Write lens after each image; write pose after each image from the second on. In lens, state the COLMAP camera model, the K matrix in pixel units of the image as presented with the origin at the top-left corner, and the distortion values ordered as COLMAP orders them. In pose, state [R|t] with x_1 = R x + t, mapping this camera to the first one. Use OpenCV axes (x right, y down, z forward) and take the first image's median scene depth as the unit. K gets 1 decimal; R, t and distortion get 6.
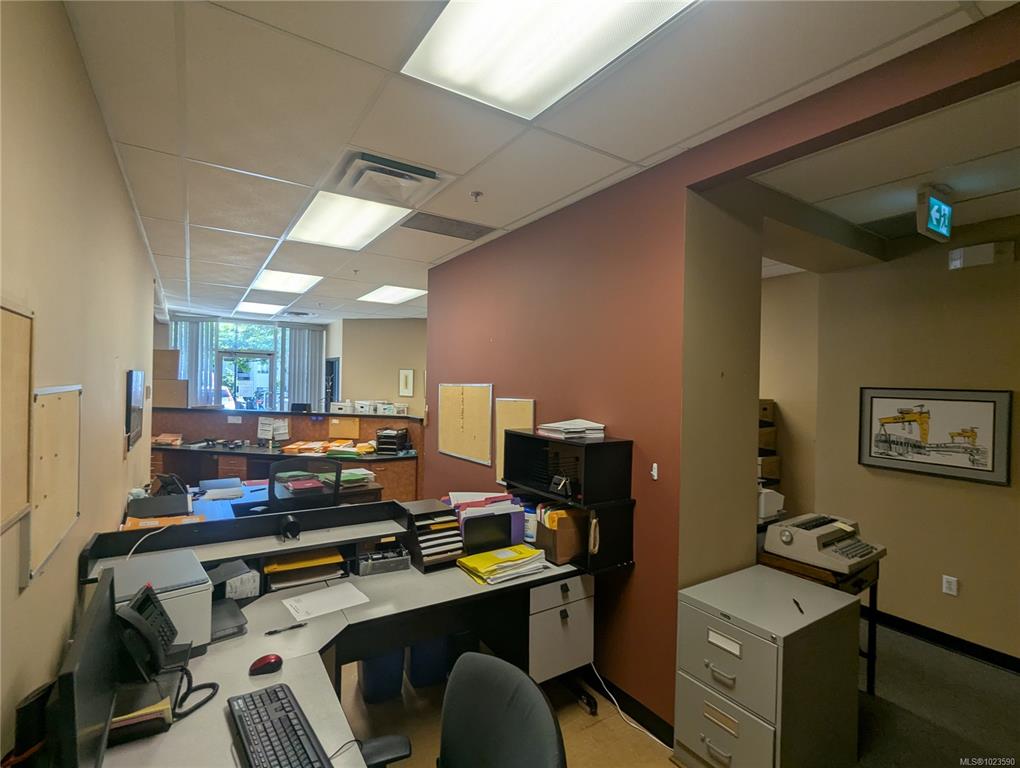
lens RADIAL K [[486.2, 0, 508.8], [0, 486.2, 383.7], [0, 0, 1]] dist [-0.001292, -0.000033]
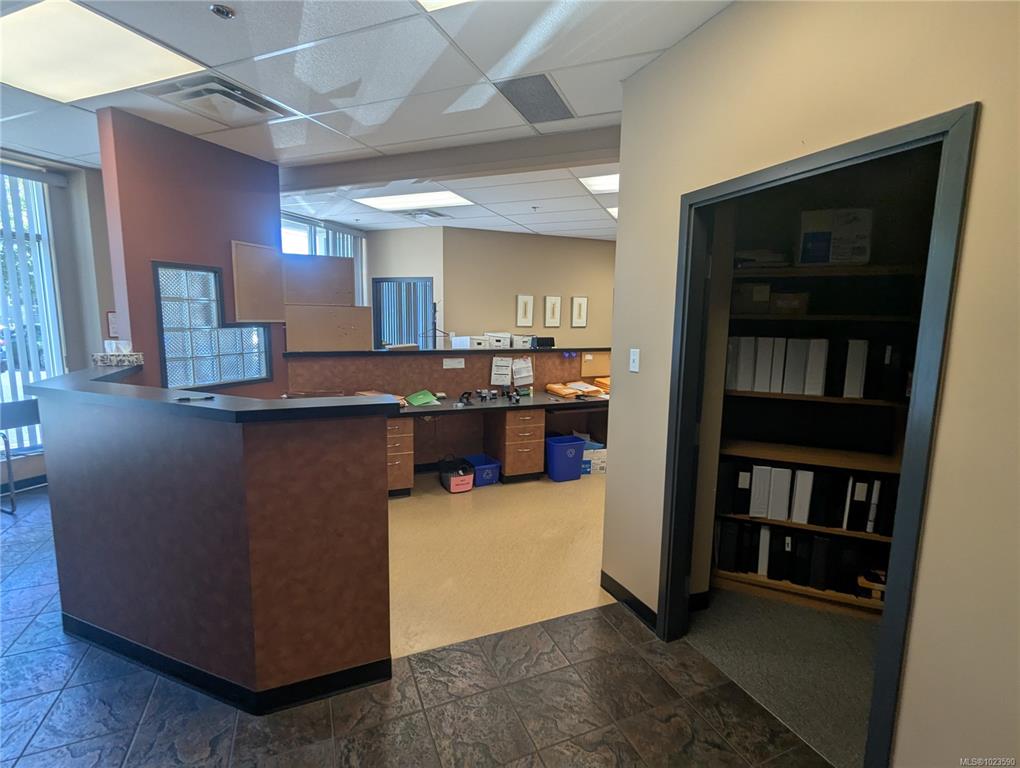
lens RADIAL K [[486.2, 0, 510.2], [0, 486.2, 382.3], [0, 0, 1]] dist [-0.001292, -0.000033]
pose [[0.821161, -0.084616, 0.564389, -0.916842], [0.002595, 0.989491, 0.144575, -0.001527], [-0.570691, -0.117255, 0.812750, 0.376255]]
